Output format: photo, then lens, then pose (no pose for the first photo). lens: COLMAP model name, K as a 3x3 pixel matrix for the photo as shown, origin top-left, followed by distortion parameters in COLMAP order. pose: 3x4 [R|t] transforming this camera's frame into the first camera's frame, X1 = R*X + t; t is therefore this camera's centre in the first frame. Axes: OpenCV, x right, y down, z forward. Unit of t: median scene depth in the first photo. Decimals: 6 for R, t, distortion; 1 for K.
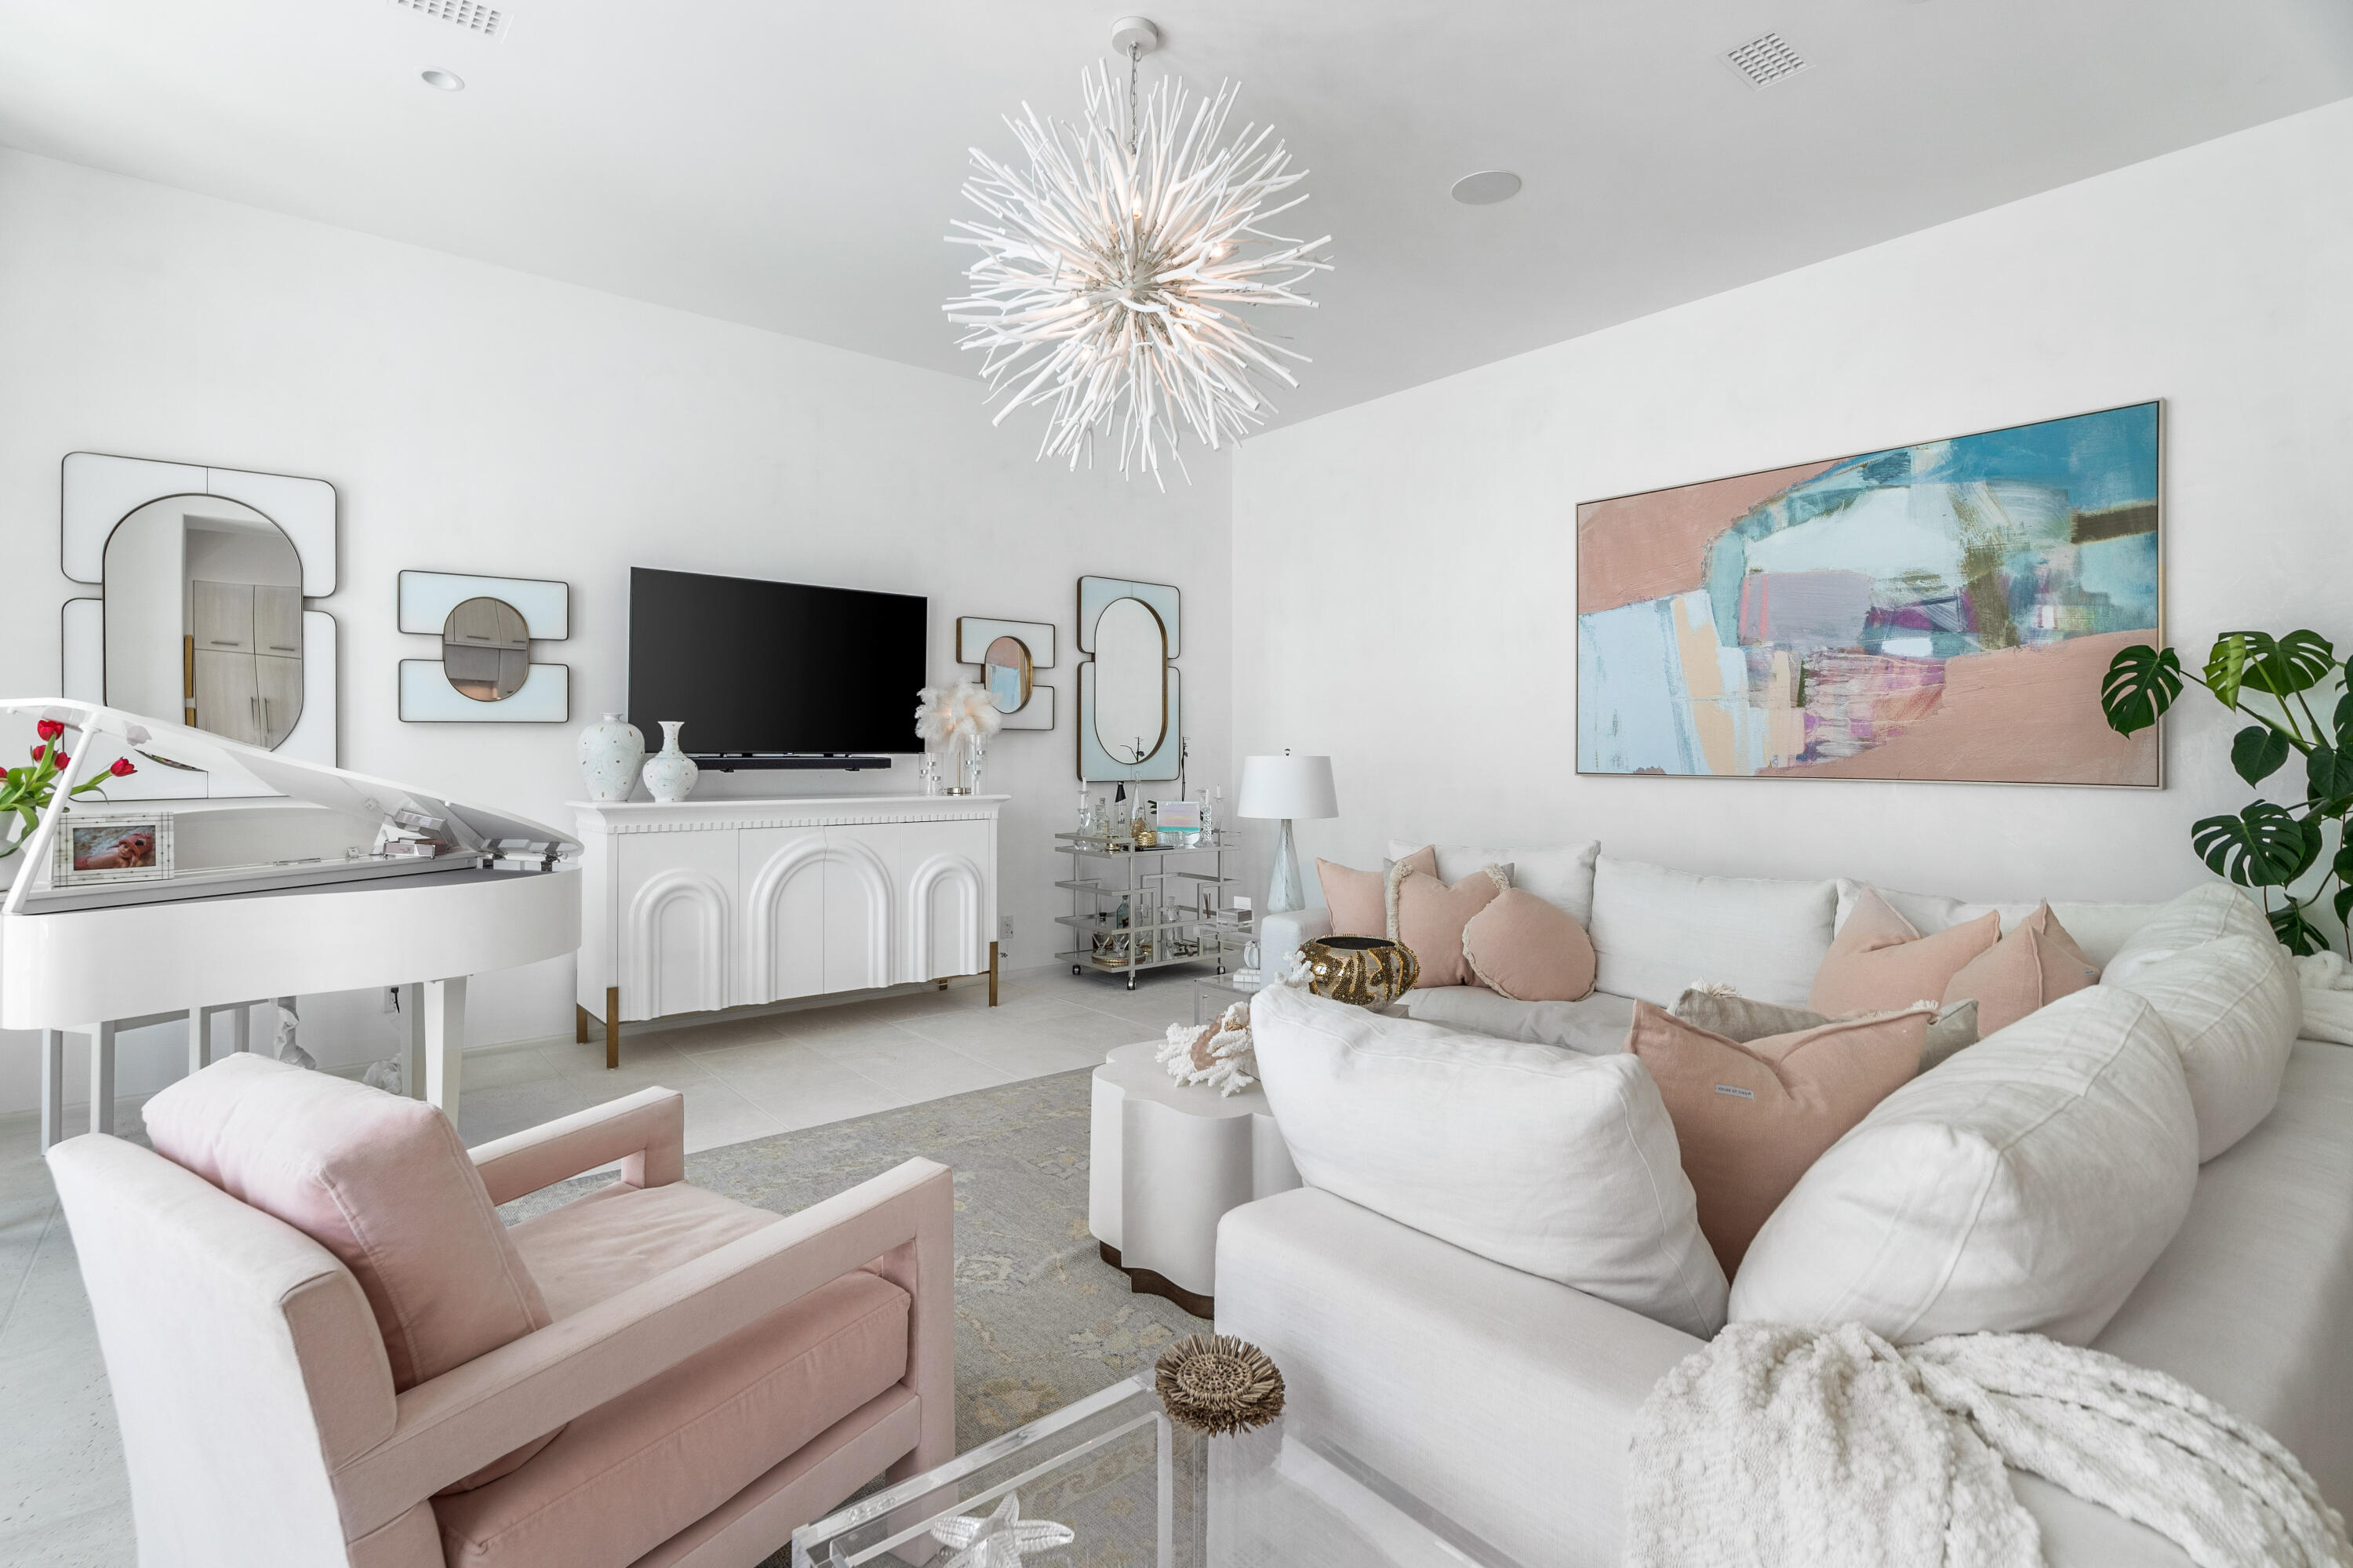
lens RADIAL K [[1110.4, 0, 1154.8], [0, 1110.4, 771.6], [0, 0, 1]] dist [-0.003865, 0.000005]
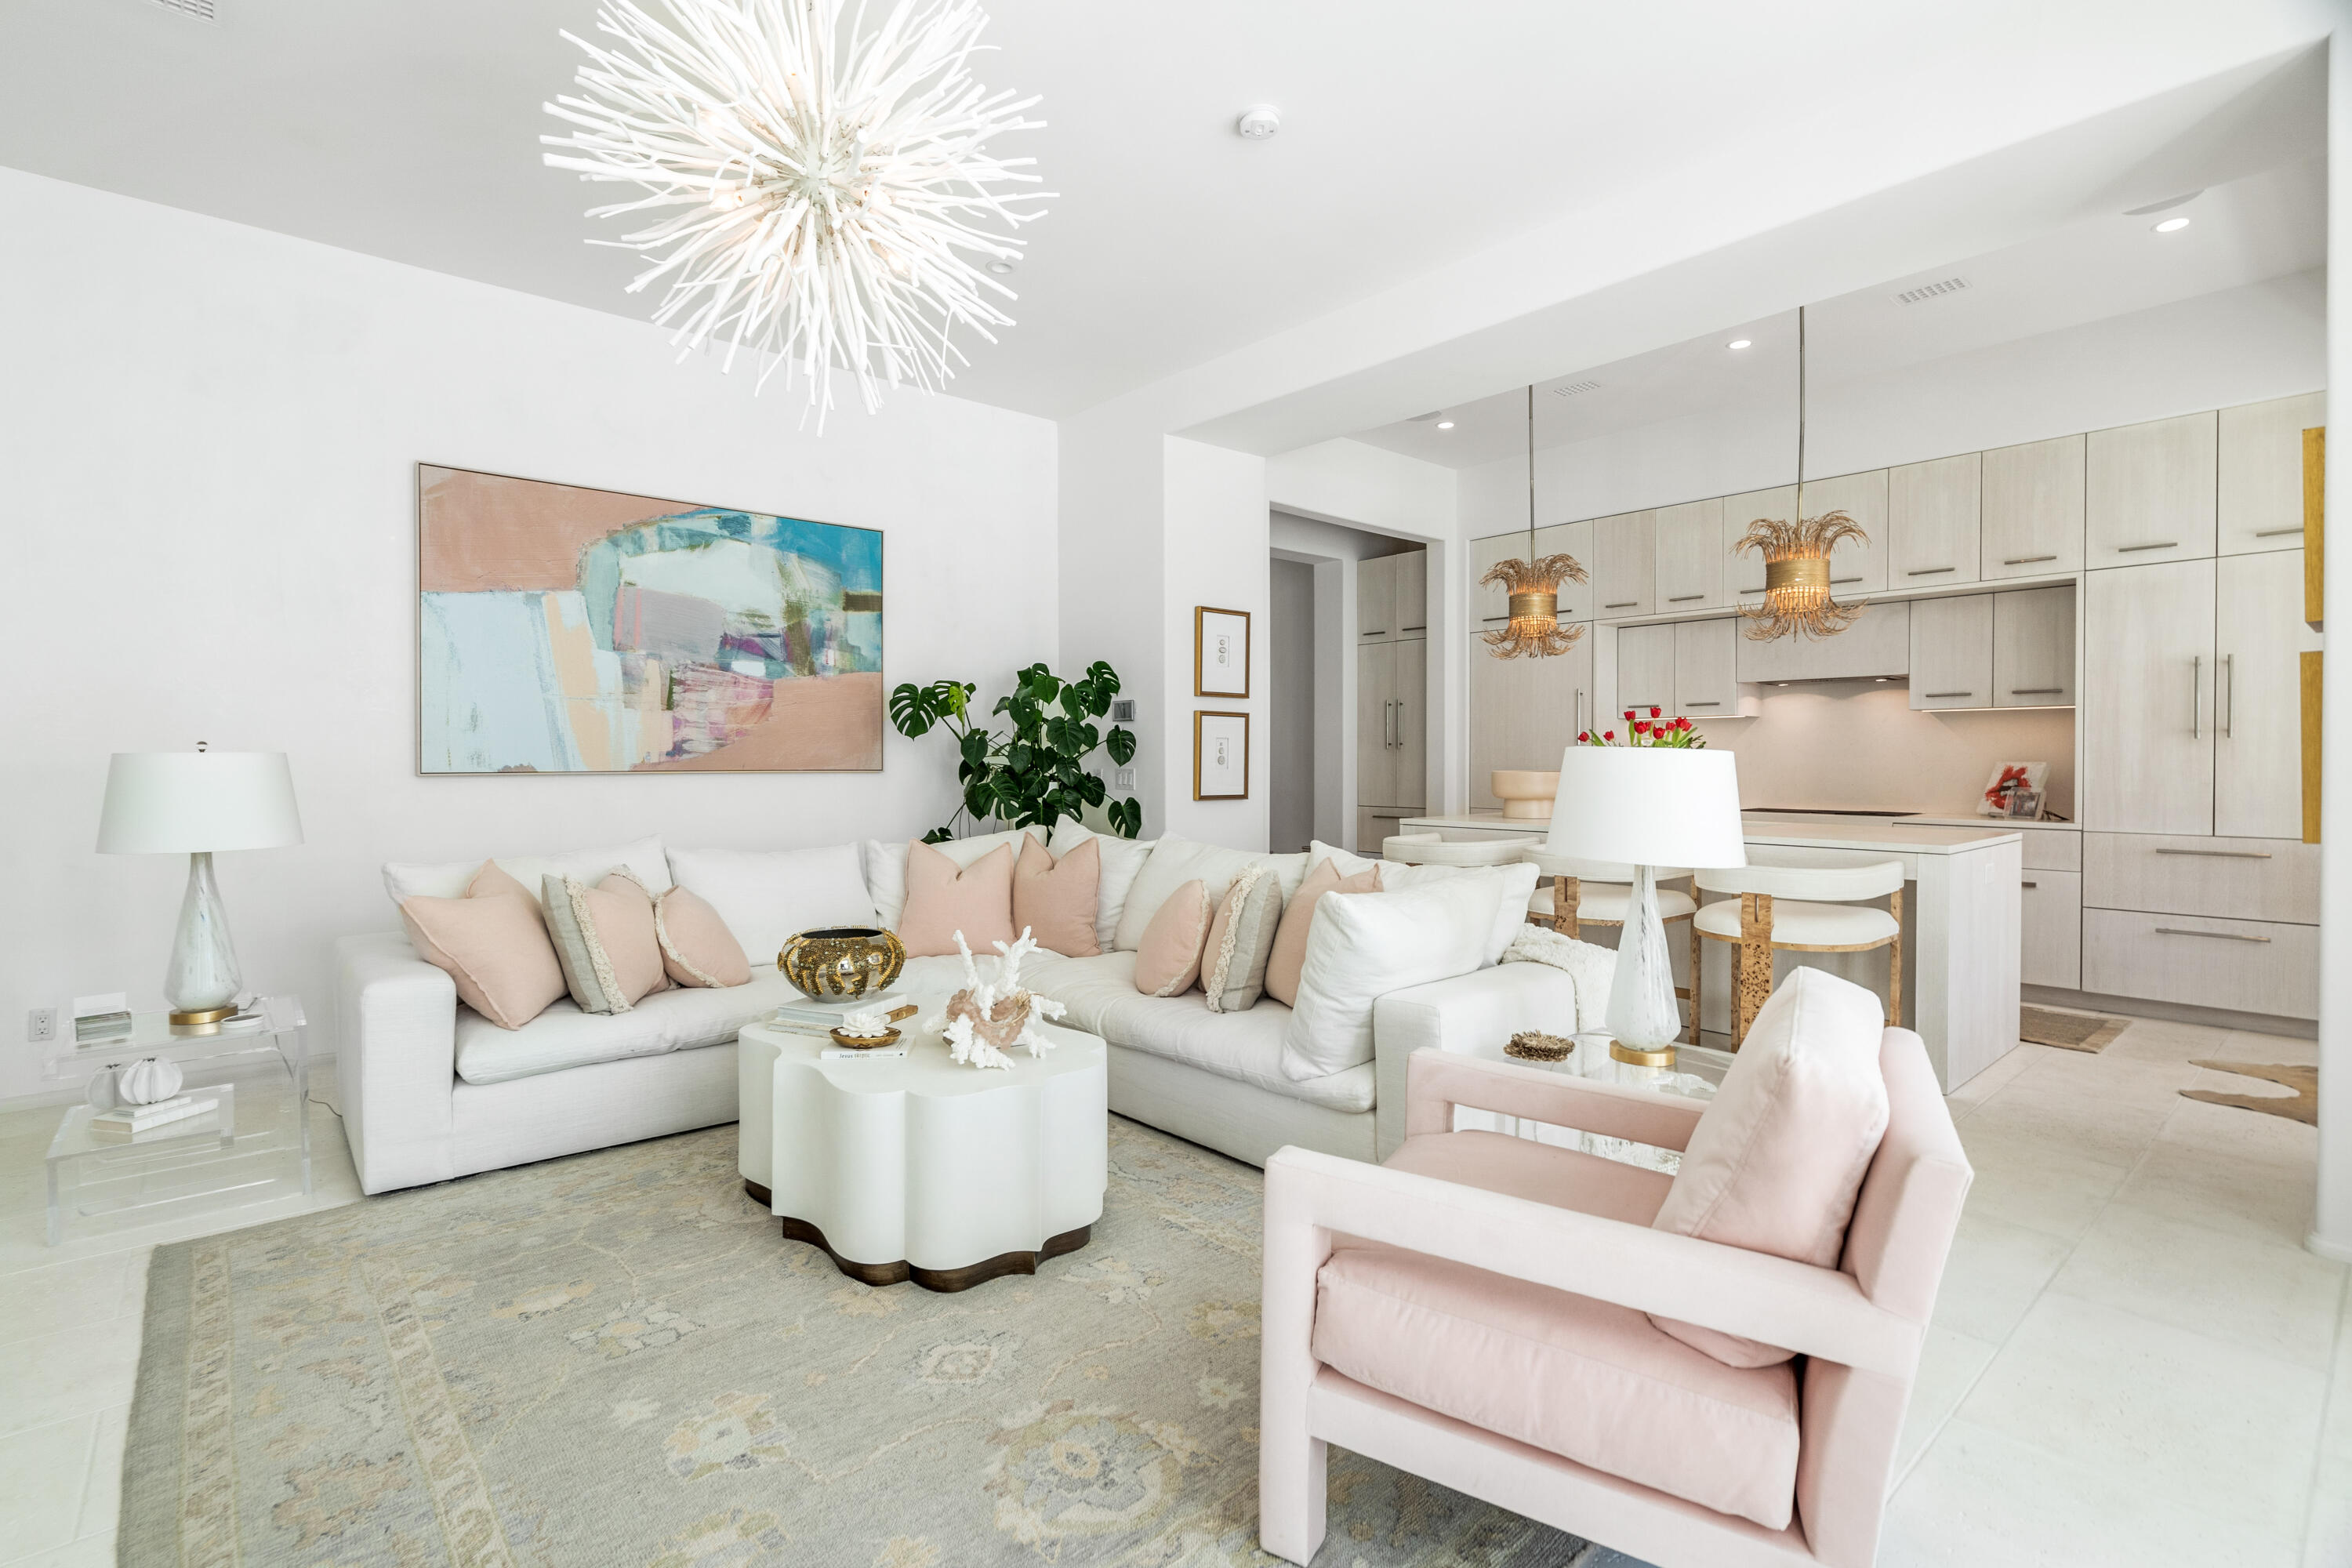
lens RADIAL K [[1099.2, 0, 1176.0], [0, 1099.2, 784.0], [0, 0, 1]] dist [0.003254, -0.000569]
pose [[-0.030408, -0.026314, 0.999191, -0.603287], [0.021182, 0.999412, 0.026964, -0.001276], [-0.999313, 0.021985, -0.029832, 0.530134]]
